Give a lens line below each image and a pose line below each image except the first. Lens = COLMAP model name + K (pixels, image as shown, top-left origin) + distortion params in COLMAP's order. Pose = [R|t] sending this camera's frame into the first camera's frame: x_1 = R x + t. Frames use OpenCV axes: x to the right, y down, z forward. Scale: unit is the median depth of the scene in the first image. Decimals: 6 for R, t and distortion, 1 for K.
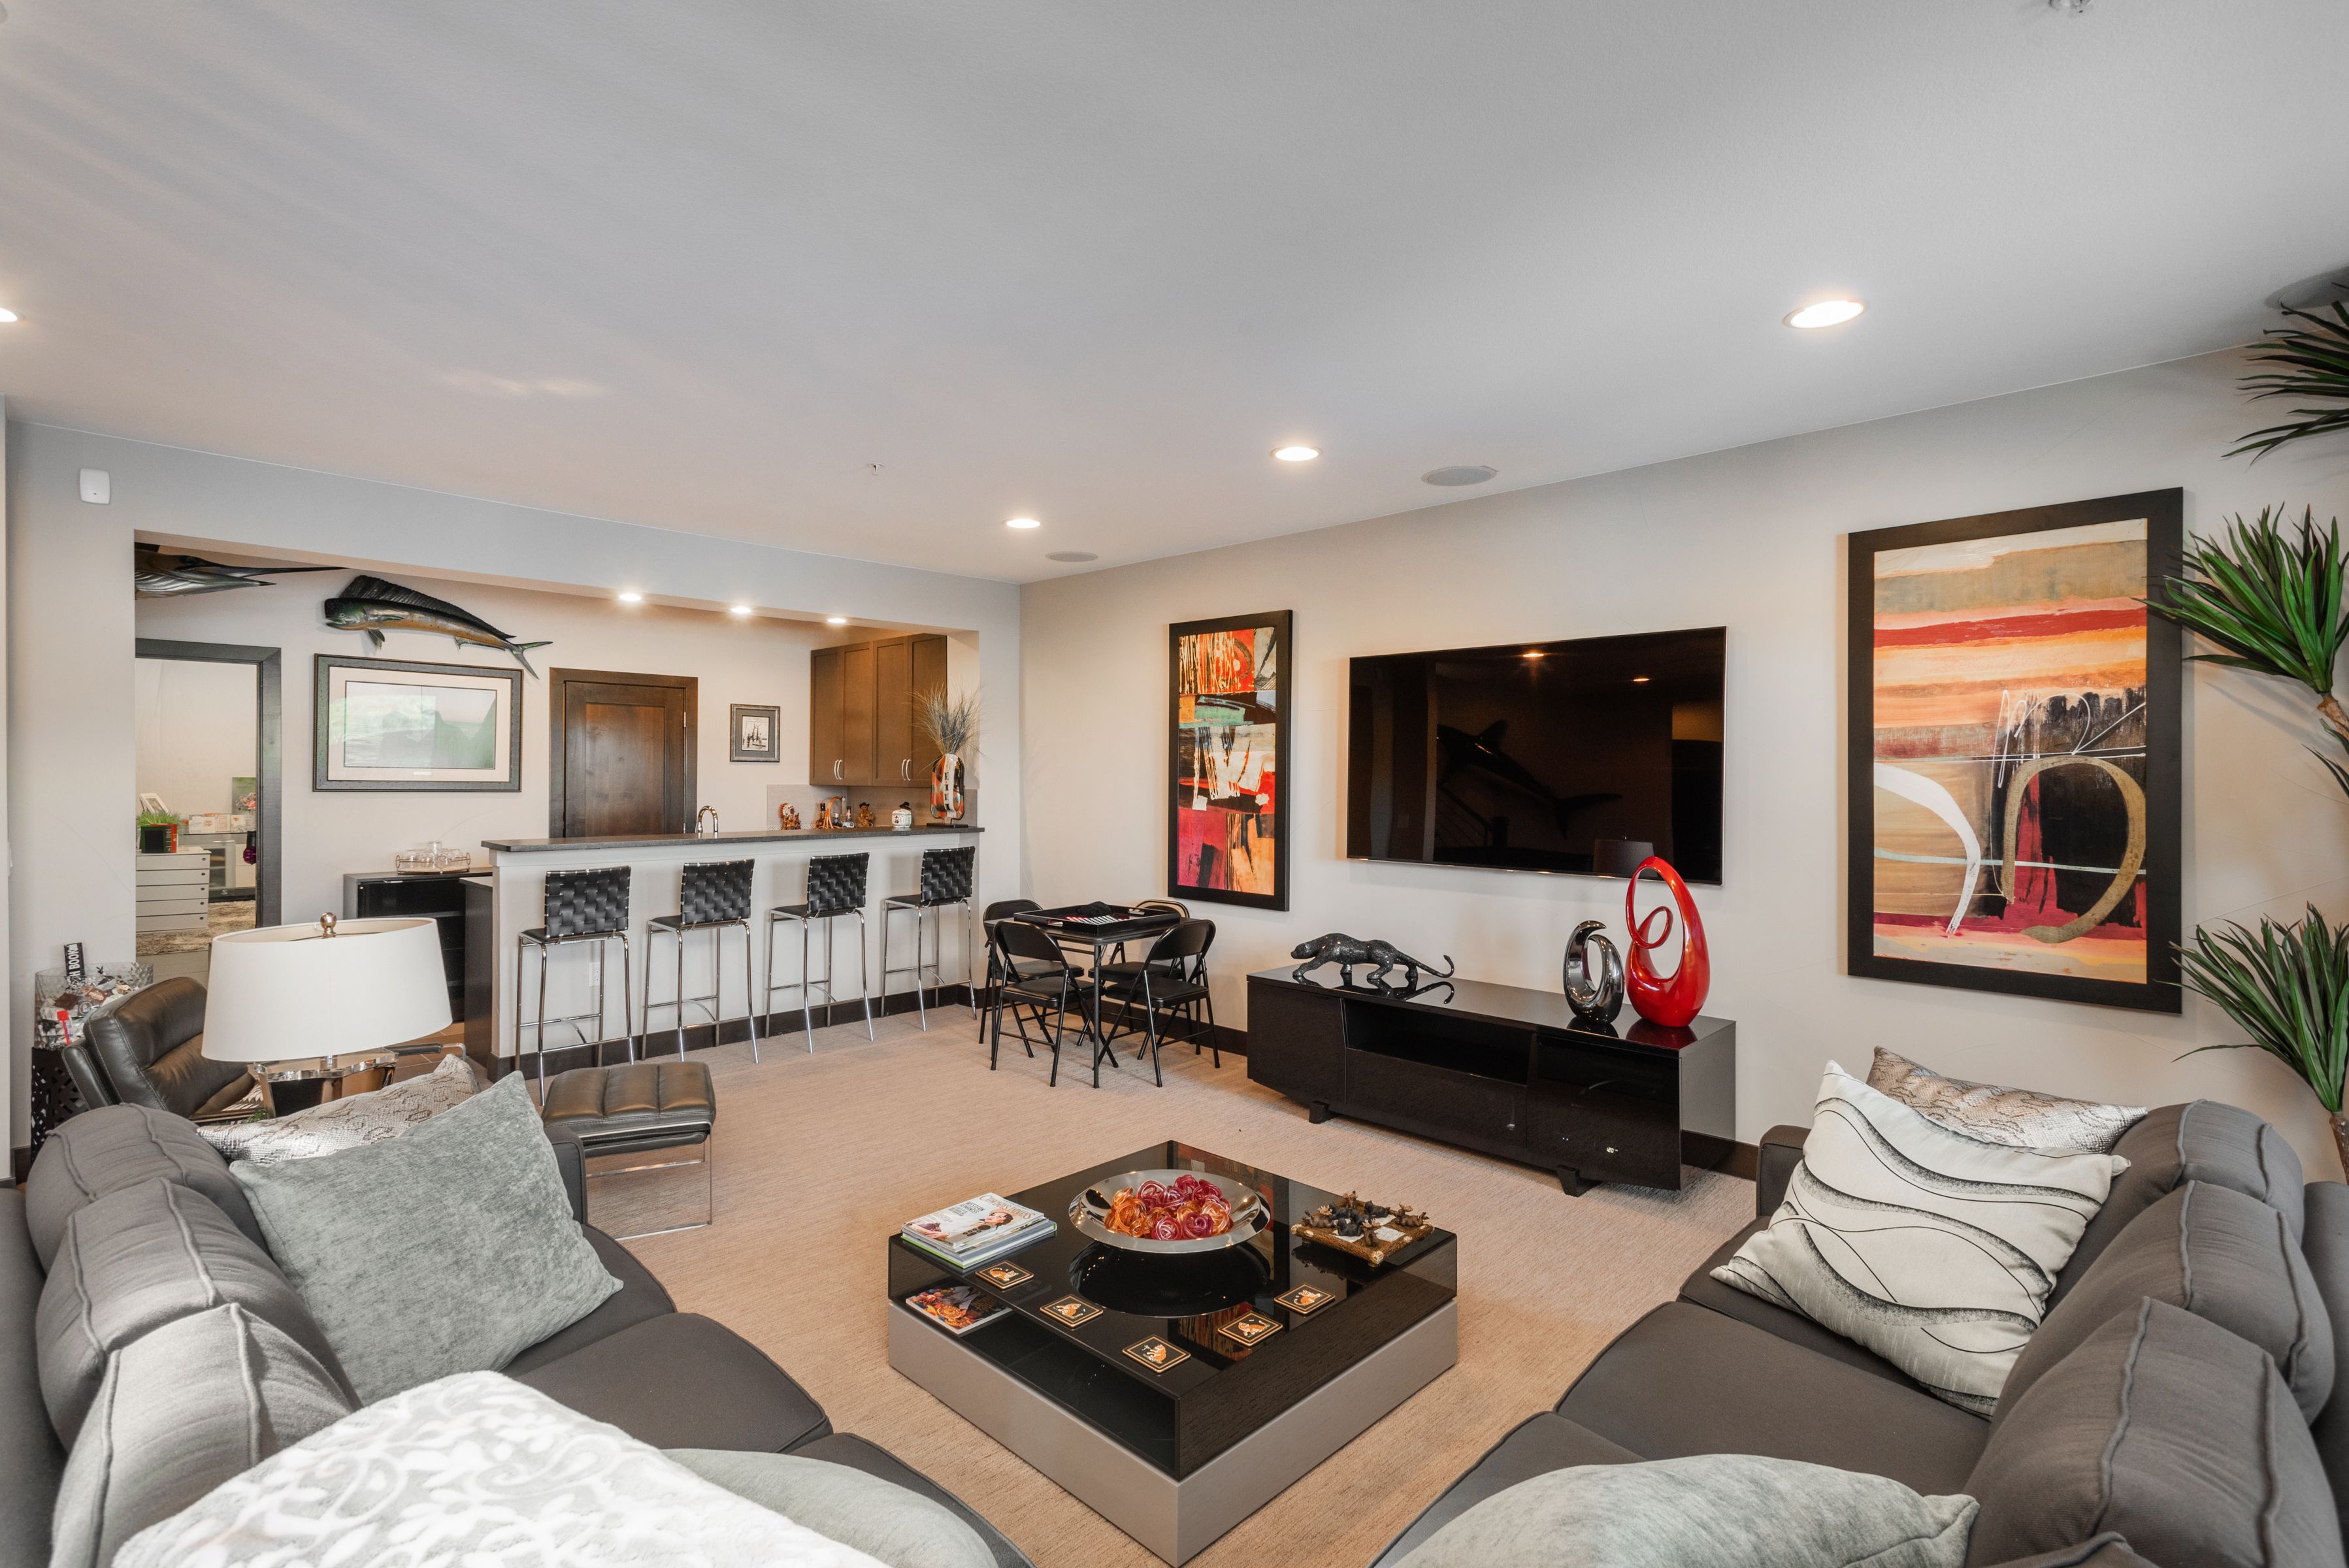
lens RADIAL K [[1101.6, 0, 1179.4], [0, 1101.6, 777.8], [0, 0, 1]] dist [0.010420, -0.002099]
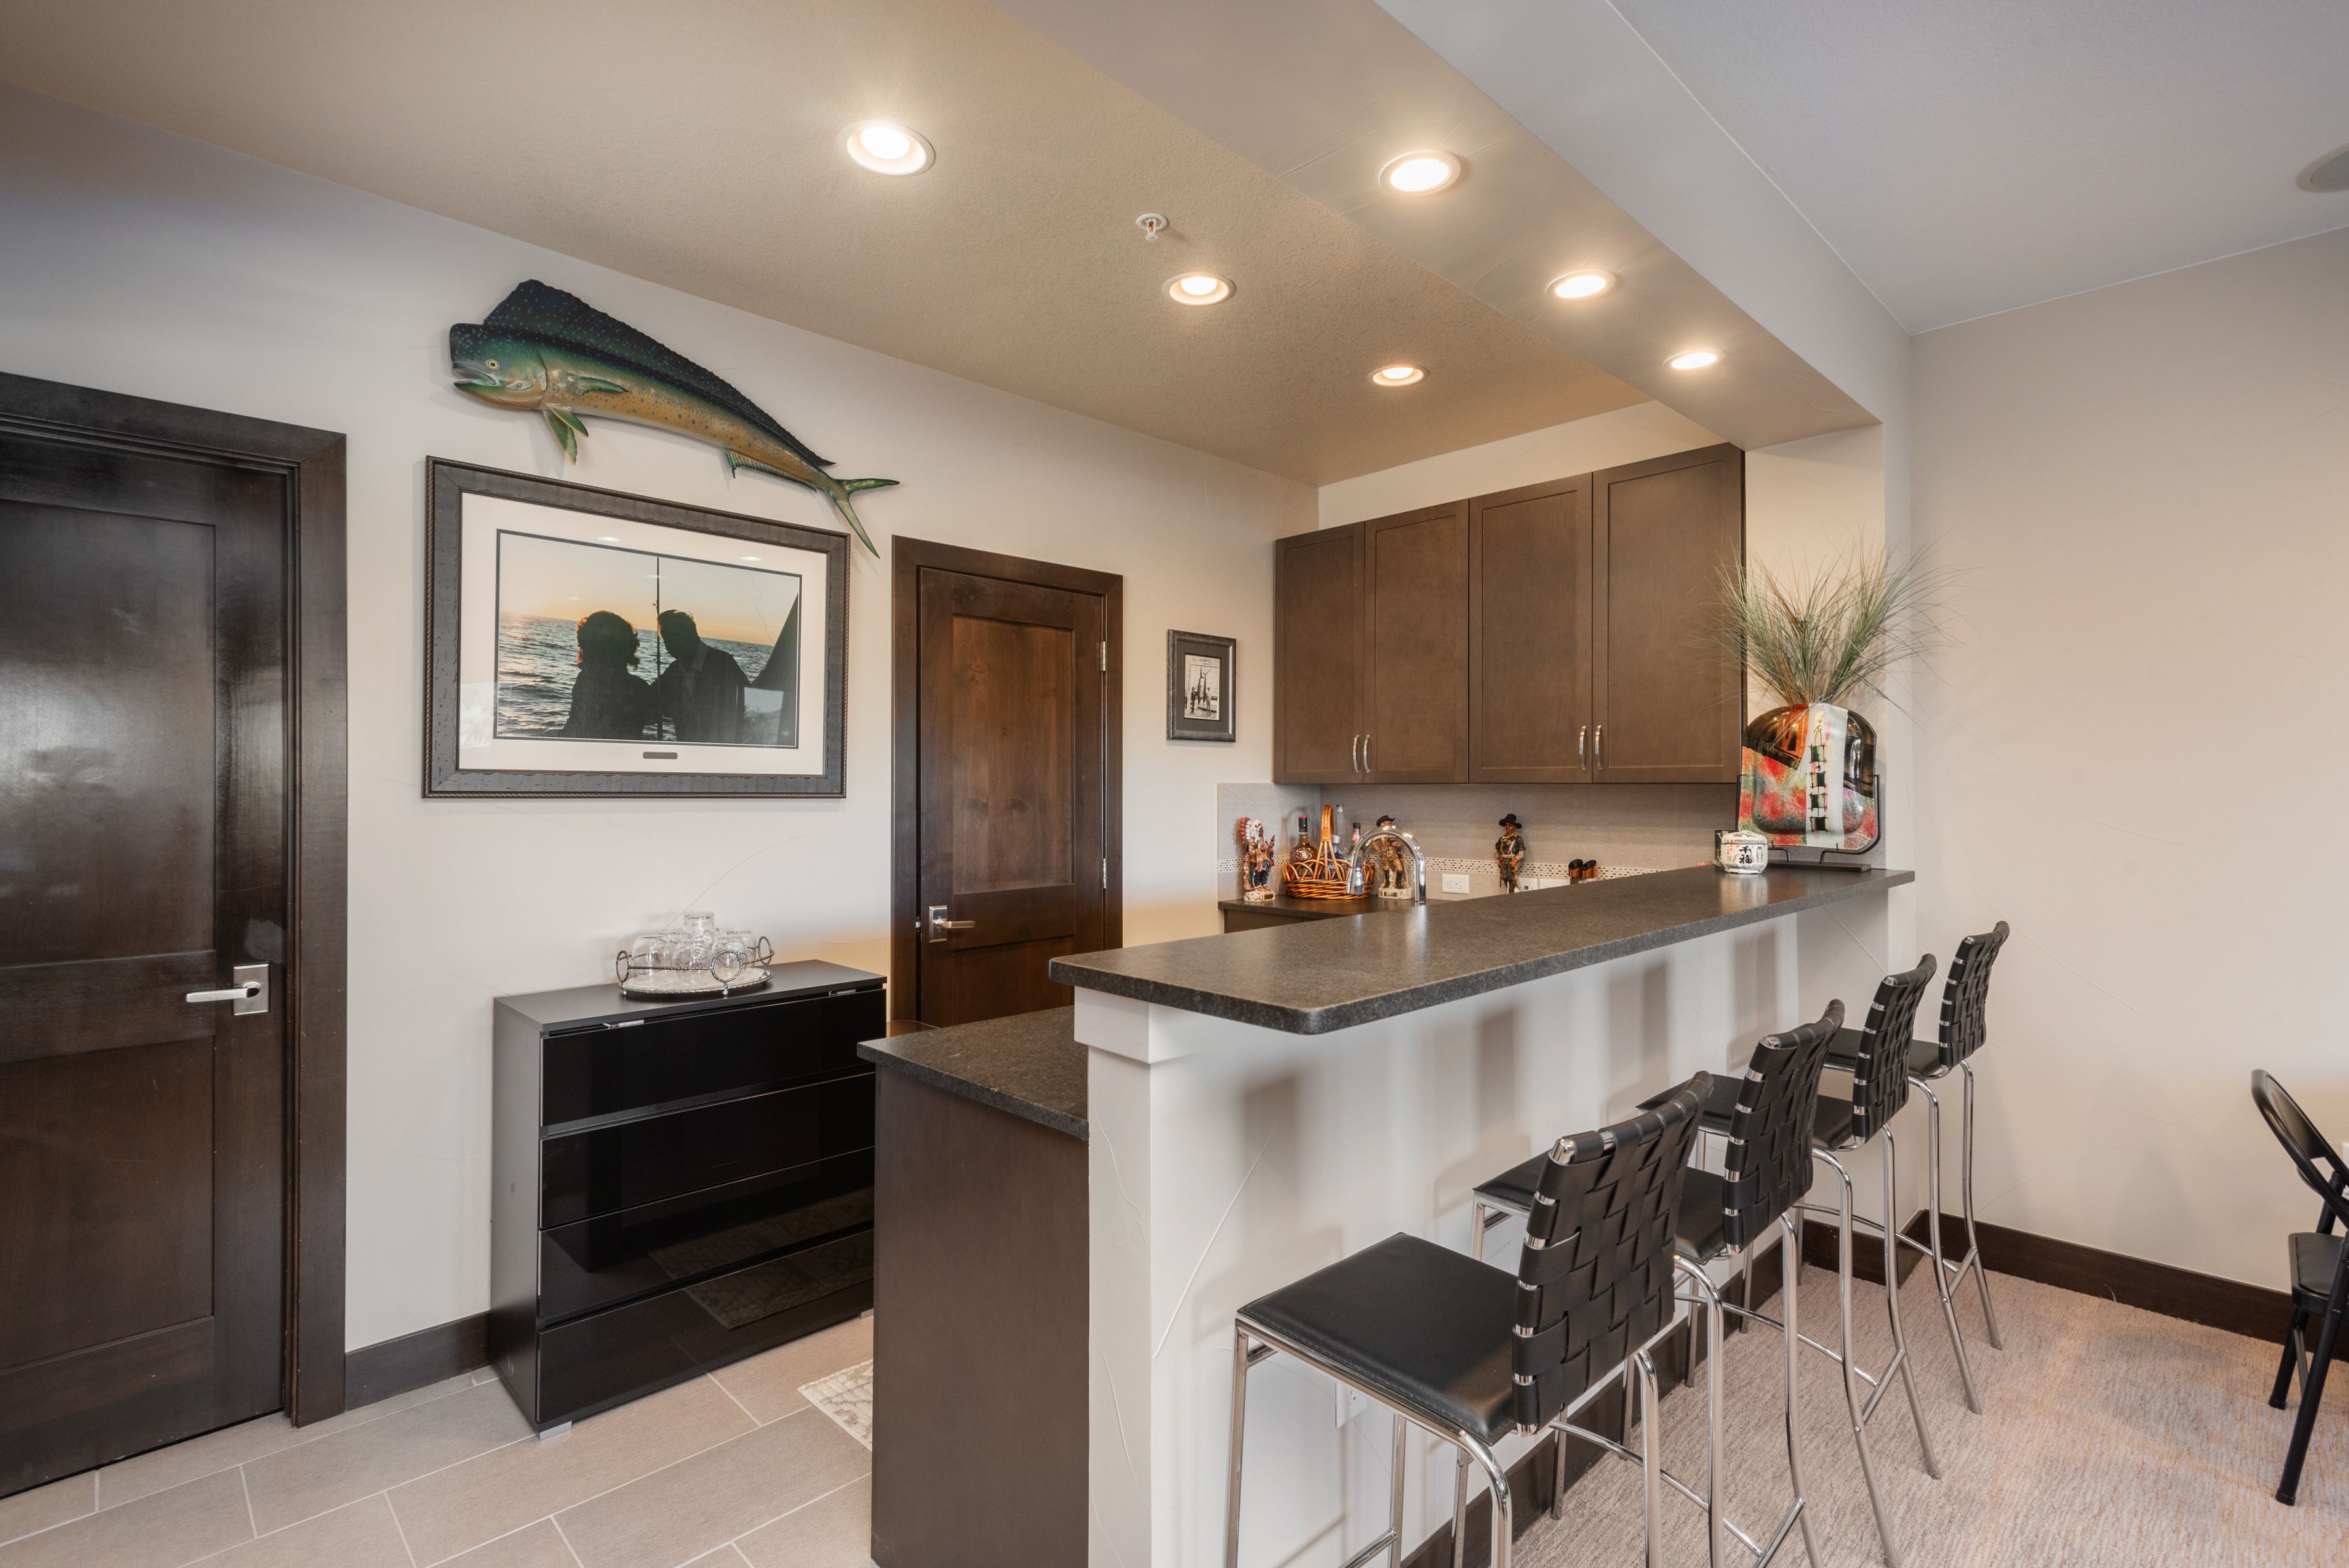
lens RADIAL K [[1101.6, 0, 1170.0], [0, 1101.6, 778.6], [0, 0, 1]] dist [0.010420, -0.002099]
pose [[0.999286, -0.007137, -0.037114, -0.446505], [0.006833, 0.999942, -0.008305, 0.009703], [0.037171, 0.008046, 0.999277, 0.546564]]
